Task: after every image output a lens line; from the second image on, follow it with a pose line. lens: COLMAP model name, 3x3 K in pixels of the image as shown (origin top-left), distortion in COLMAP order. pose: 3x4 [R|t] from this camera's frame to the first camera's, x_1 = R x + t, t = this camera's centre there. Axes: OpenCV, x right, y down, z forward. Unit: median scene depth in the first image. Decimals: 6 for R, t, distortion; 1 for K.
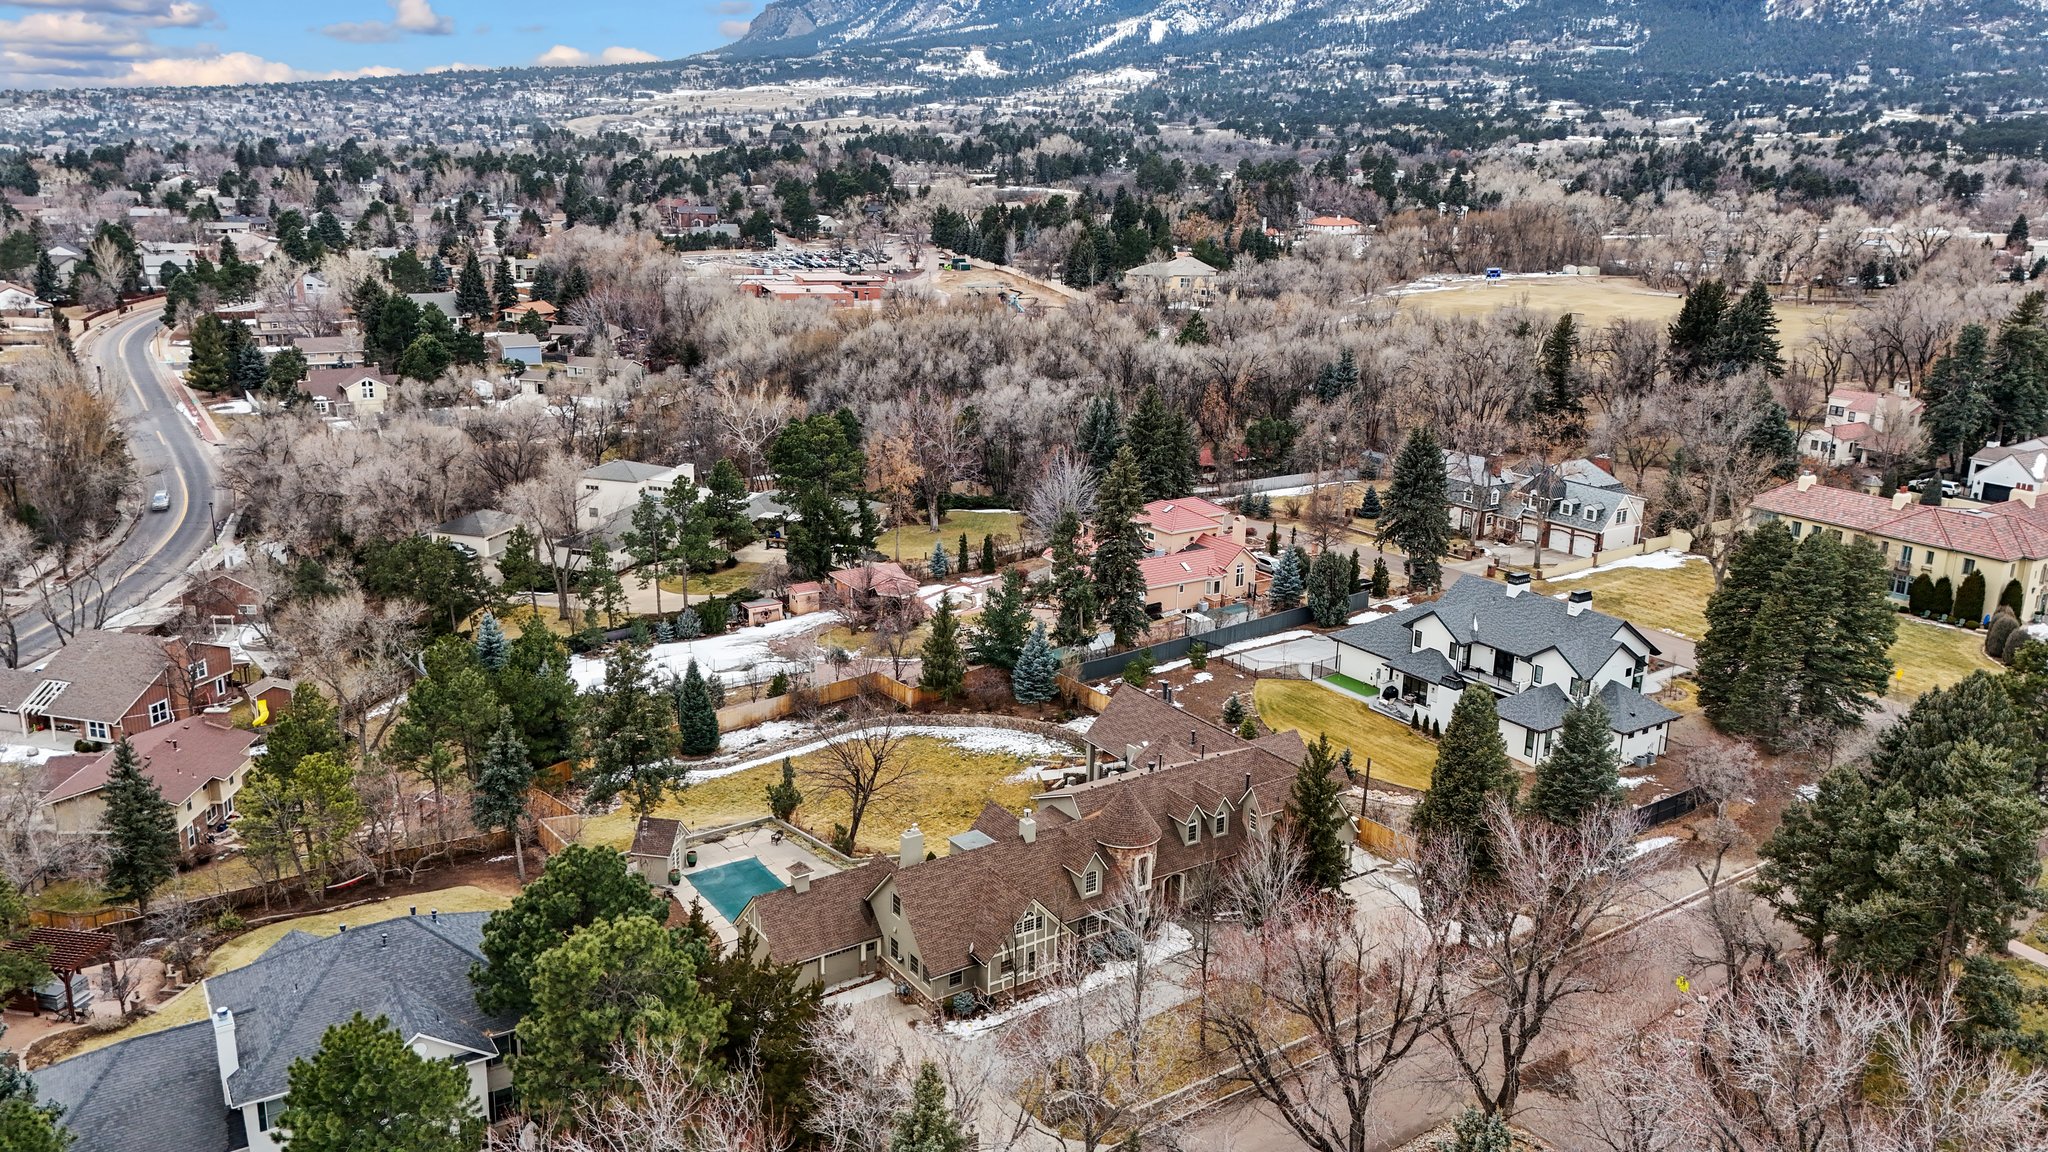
lens RADIAL K [[1586.2, 0, 1024.0], [0, 1586.2, 576.0], [0, 0, 1]] dist [0.089669, -0.096160]
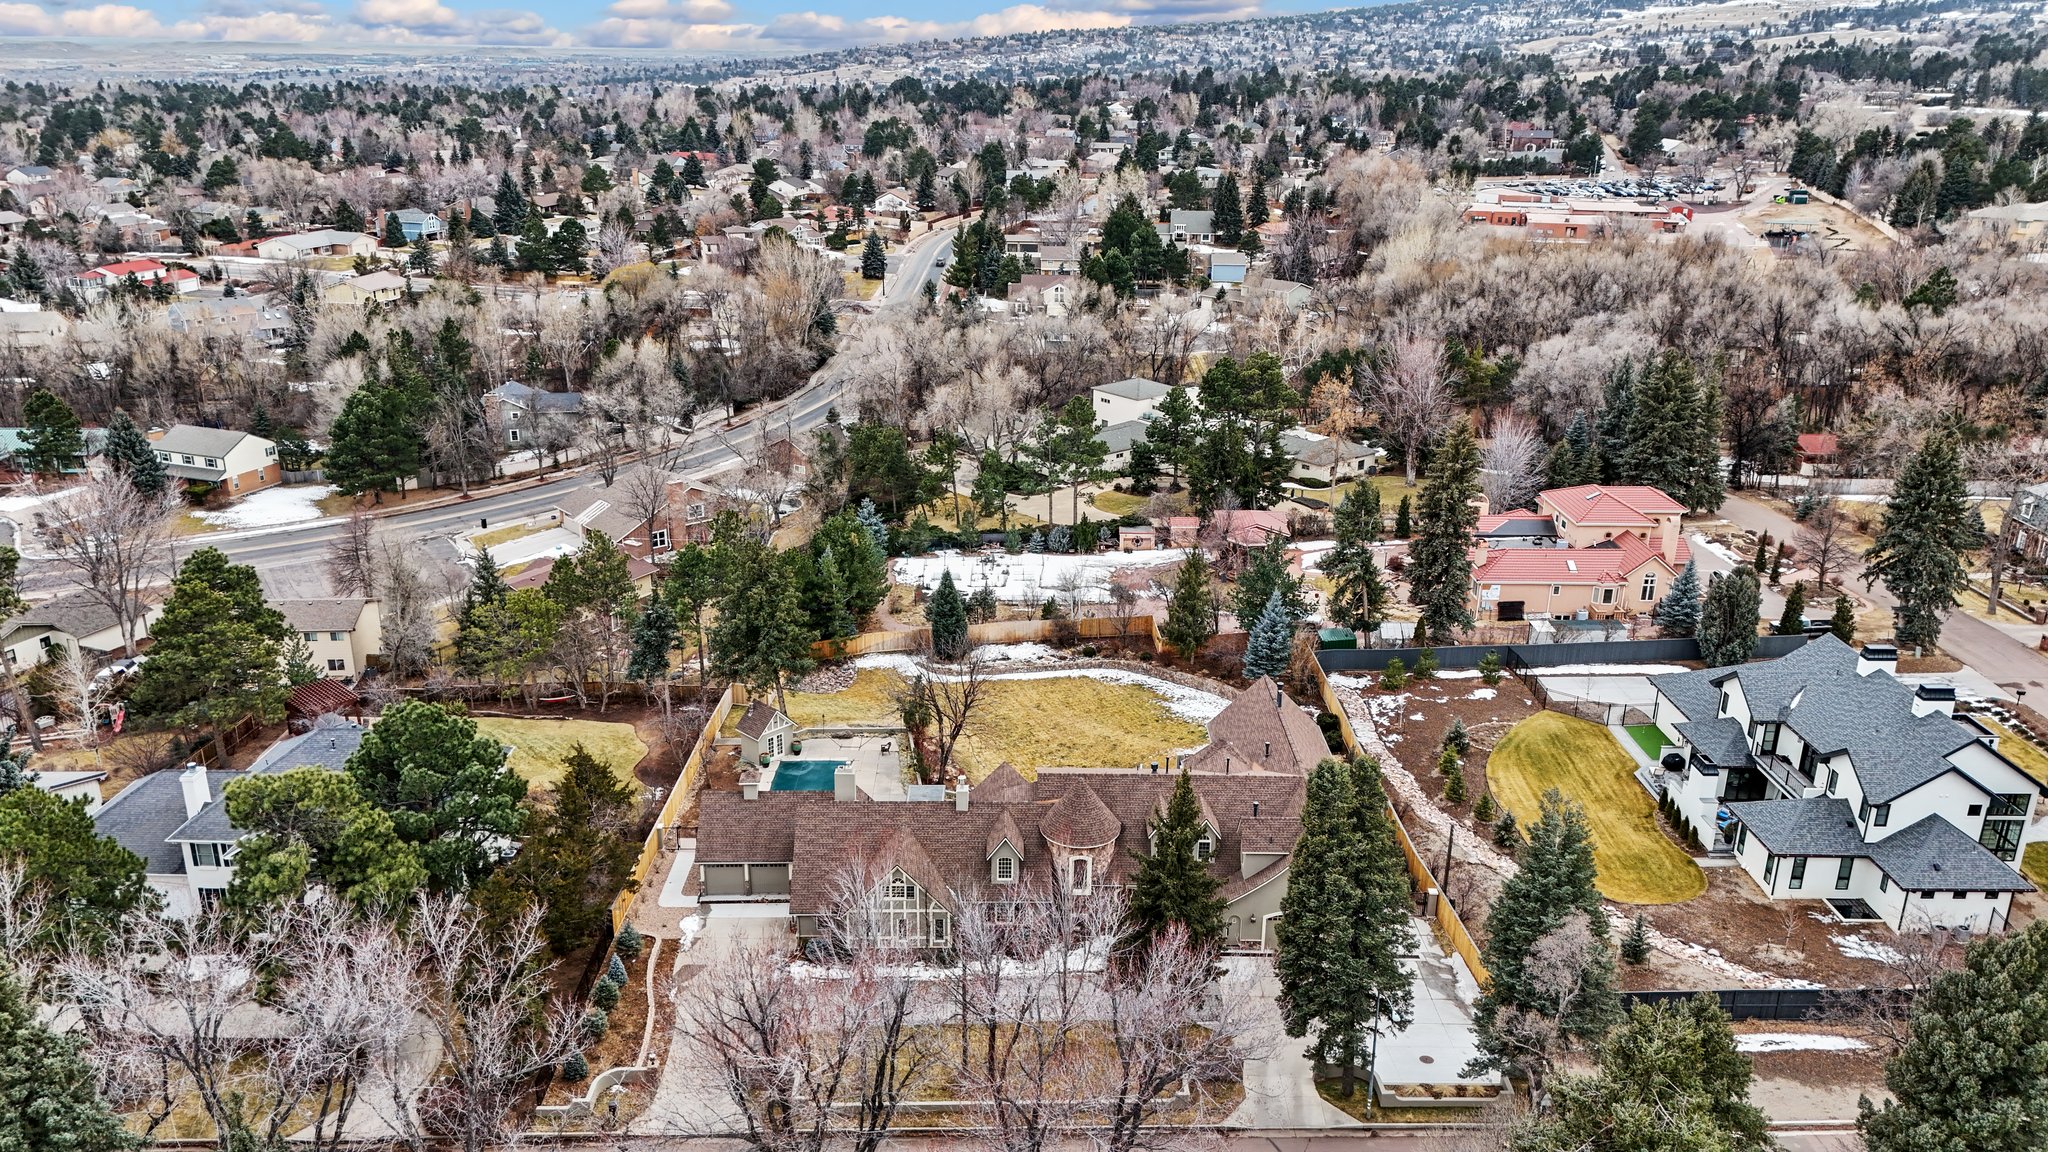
lens RADIAL K [[1511.9, 0, 1024.0], [0, 1511.9, 576.0], [0, 0, 1]] dist [0.082964, -0.078725]
pose [[0.828170, 0.173397, -0.532980, 0.100459], [-0.142585, 0.984835, 0.098845, -0.013400], [0.542037, -0.005865, 0.840334, 0.052543]]
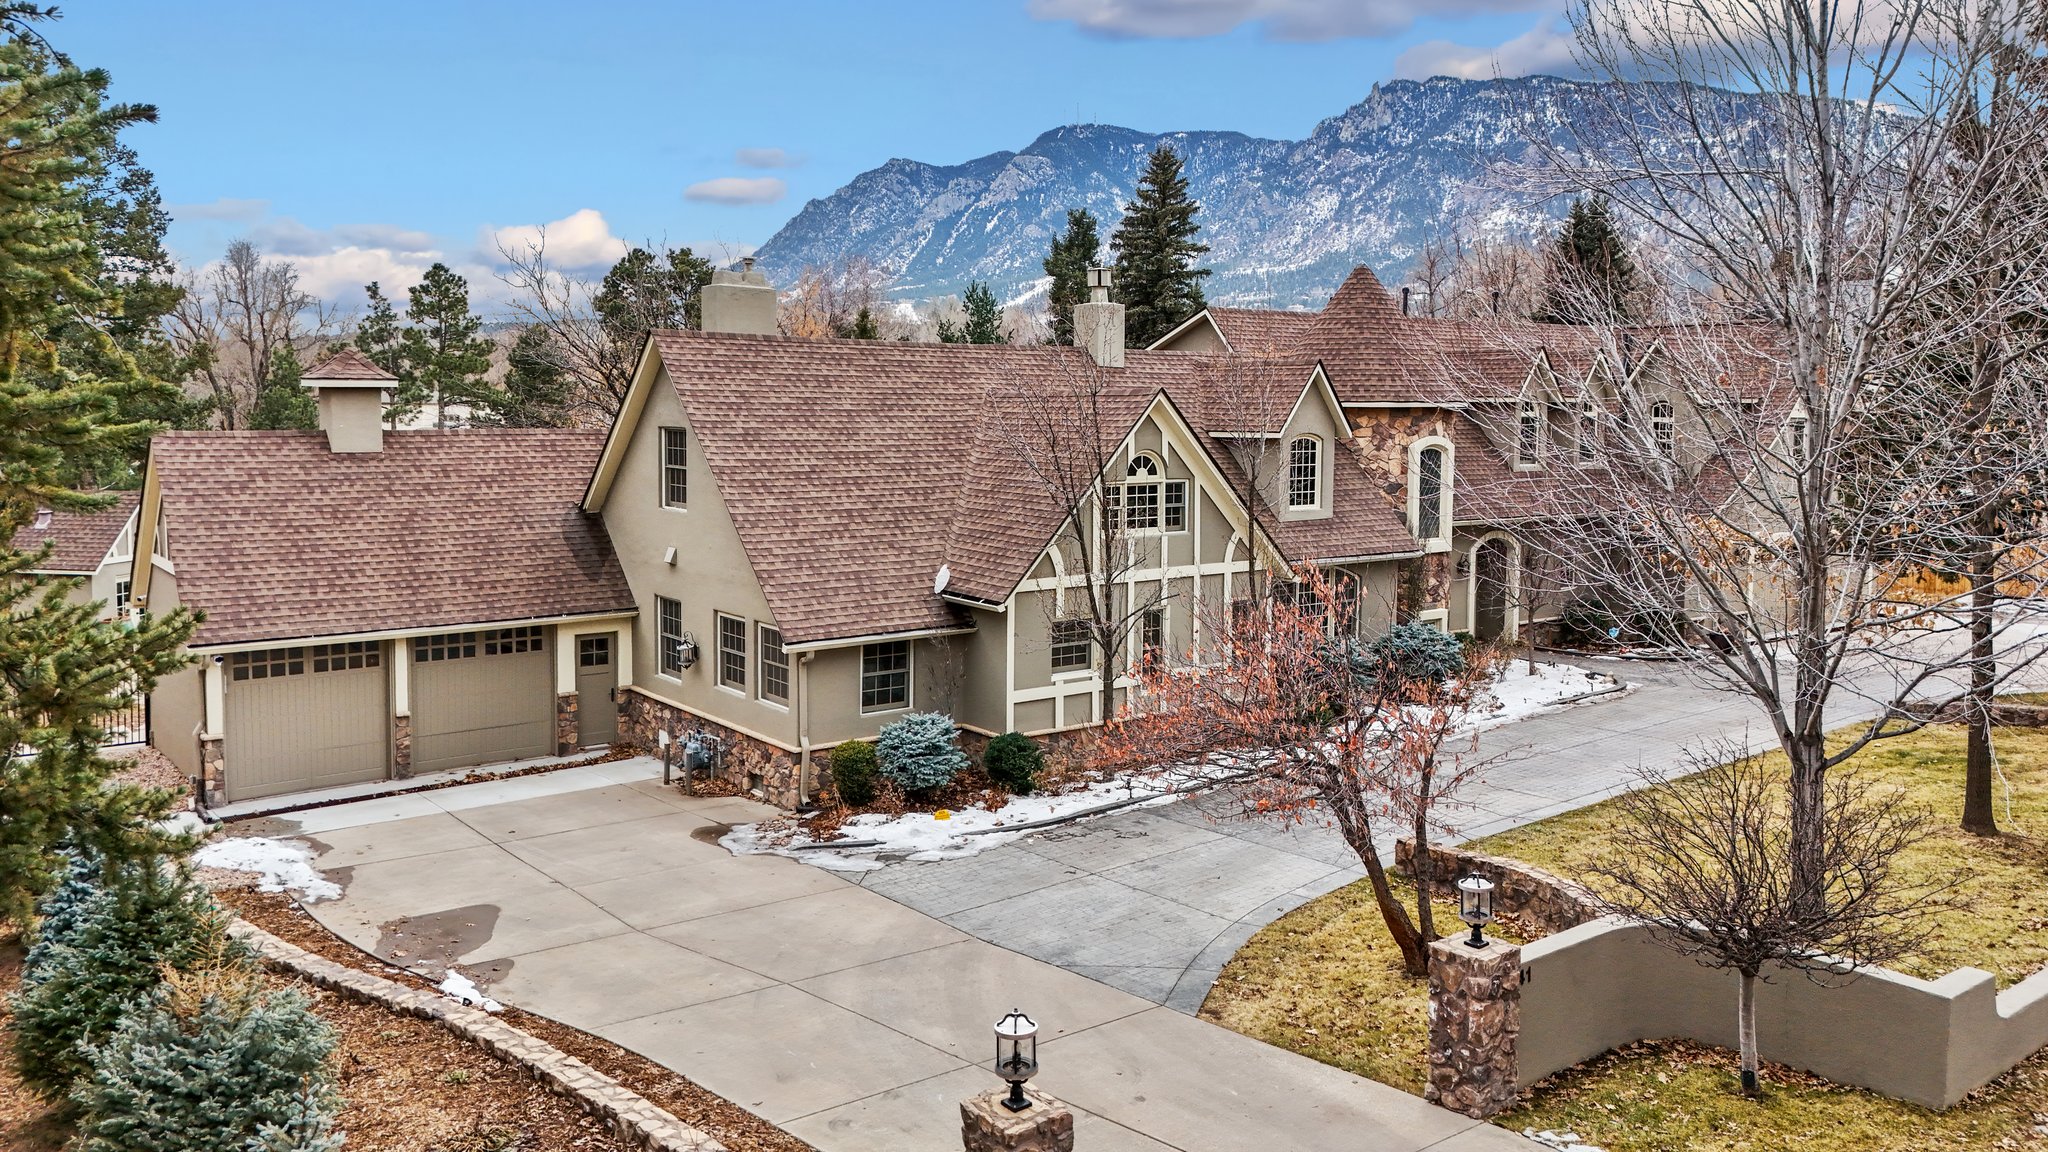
lens RADIAL K [[1511.9, 0, 1024.0], [0, 1511.9, 576.0], [0, 0, 1]] dist [0.082964, -0.078725]
pose [[0.998723, -0.019920, 0.046434, -0.005917], [0.026909, 0.987529, -0.155121, 0.052604], [-0.042765, 0.156172, 0.986804, 0.142369]]
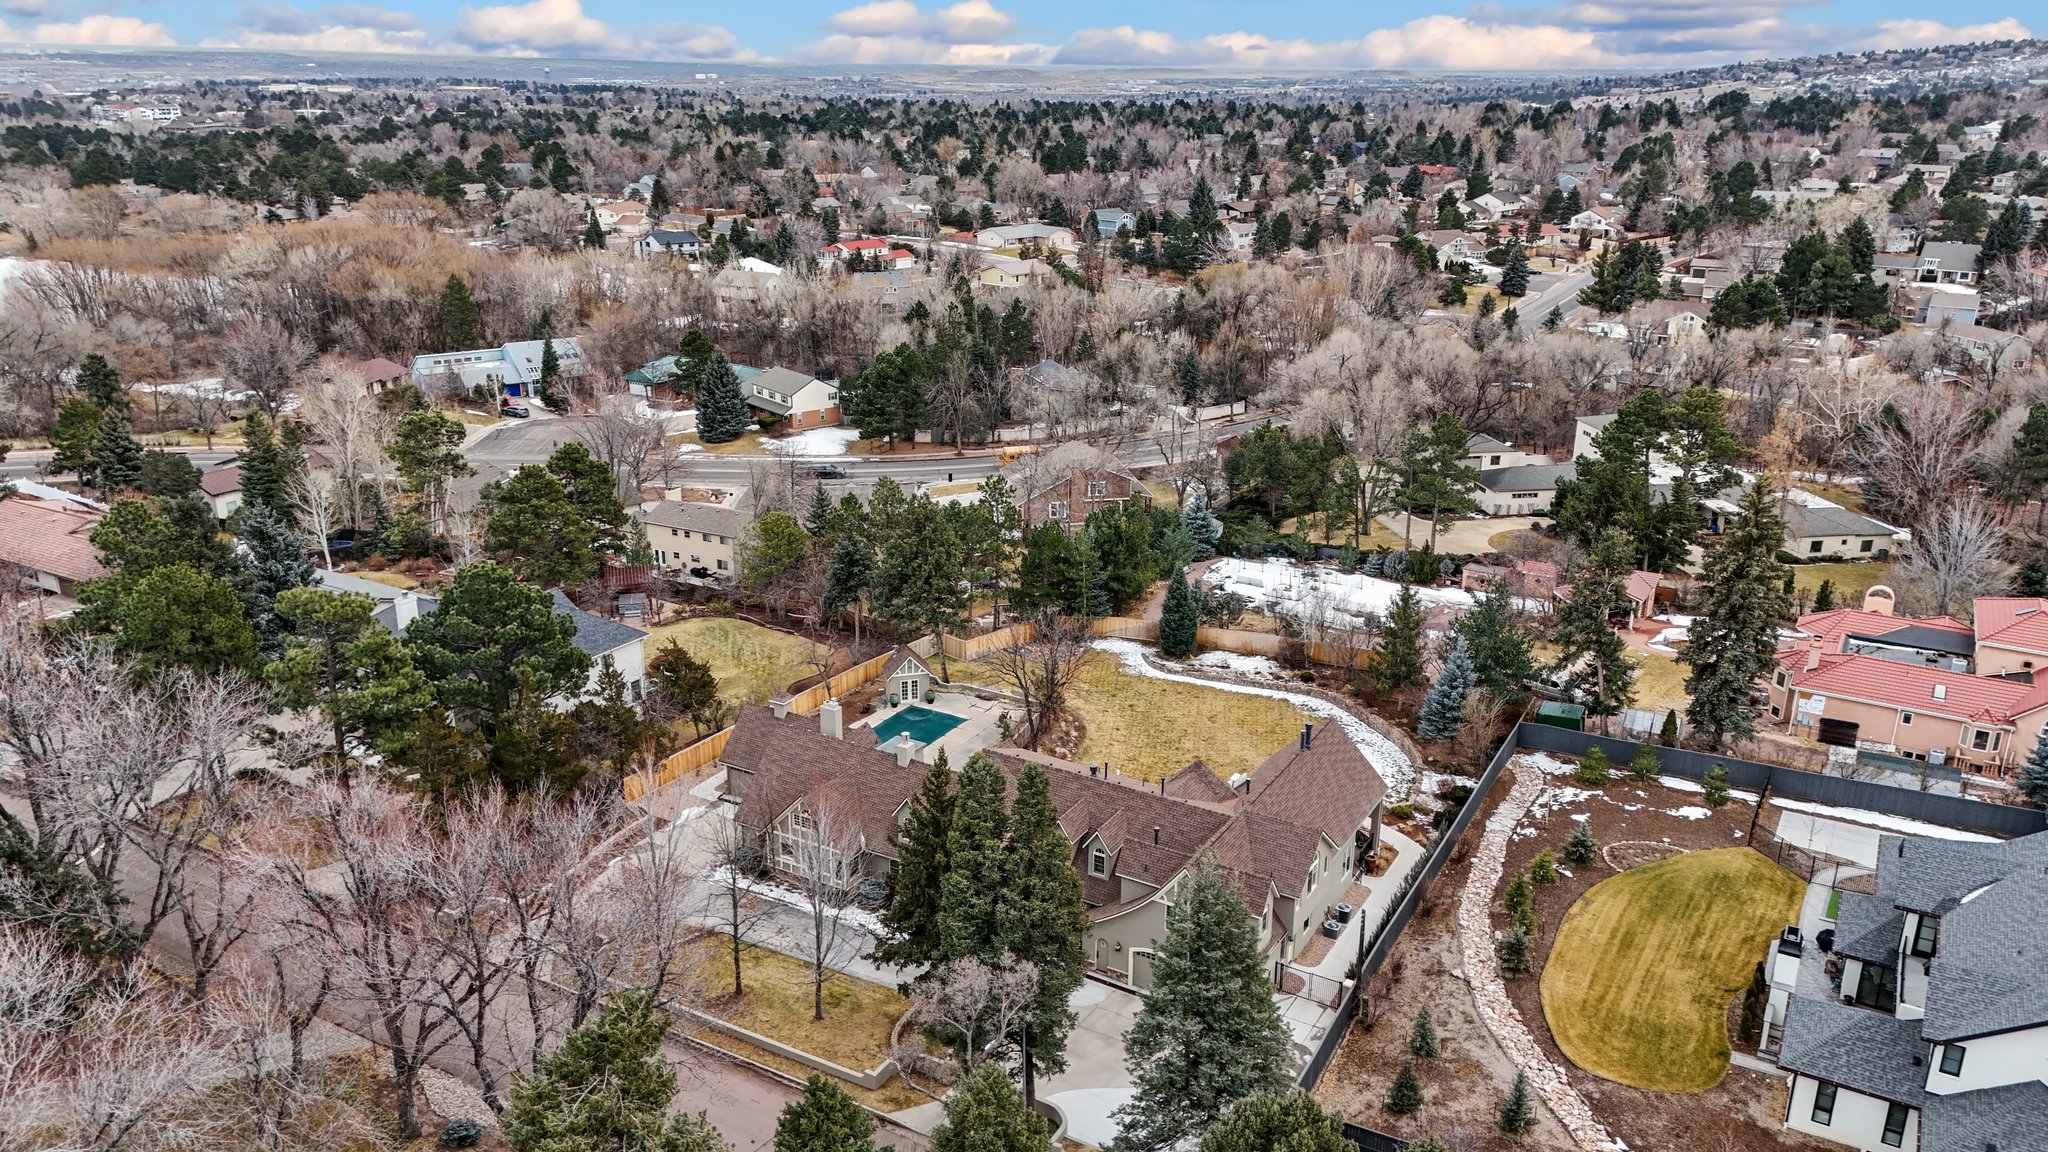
lens RADIAL K [[1511.9, 0, 1024.0], [0, 1511.9, 576.0], [0, 0, 1]] dist [0.082964, -0.078725]
pose [[0.419108, 0.275831, -0.865023, 0.162082], [-0.241196, 0.952327, 0.186809, -0.026608], [0.875313, 0.130346, 0.465657, 0.126874]]
